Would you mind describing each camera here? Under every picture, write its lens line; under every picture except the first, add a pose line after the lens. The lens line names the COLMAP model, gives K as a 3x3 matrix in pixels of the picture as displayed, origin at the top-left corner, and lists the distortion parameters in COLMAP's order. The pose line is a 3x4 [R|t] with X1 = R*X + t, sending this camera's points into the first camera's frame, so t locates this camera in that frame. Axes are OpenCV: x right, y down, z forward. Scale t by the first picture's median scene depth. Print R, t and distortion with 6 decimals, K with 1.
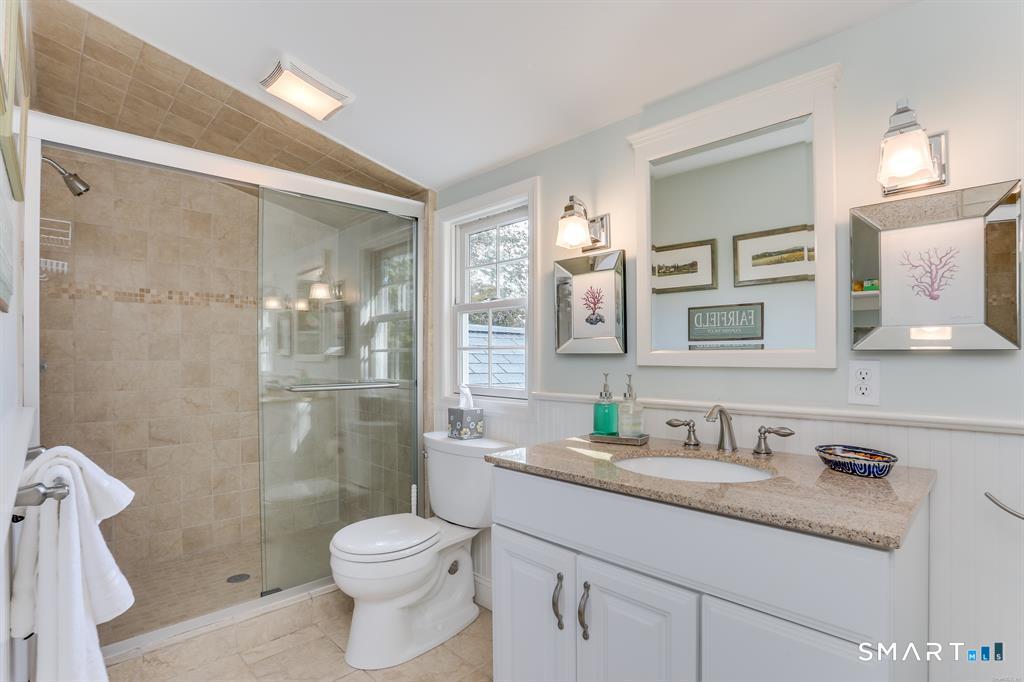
lens RADIAL K [[493.6, 0, 512.7], [0, 493.6, 348.2], [0, 0, 1]] dist [-0.018188, 0.001014]
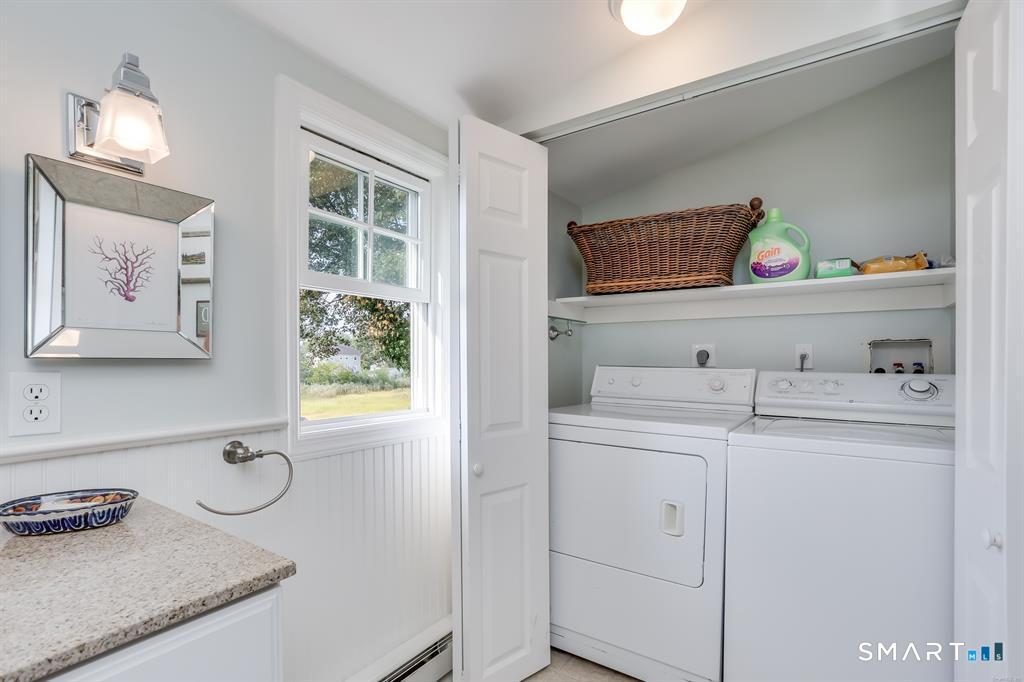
lens RADIAL K [[493.6, 0, 509.7], [0, 493.6, 356.2], [0, 0, 1]] dist [-0.018188, 0.001014]
pose [[-0.213259, 0.008598, 0.976958, -0.138212], [-0.011391, 0.999871, -0.011286, 0.001598], [-0.976929, -0.013536, -0.213133, 0.520870]]
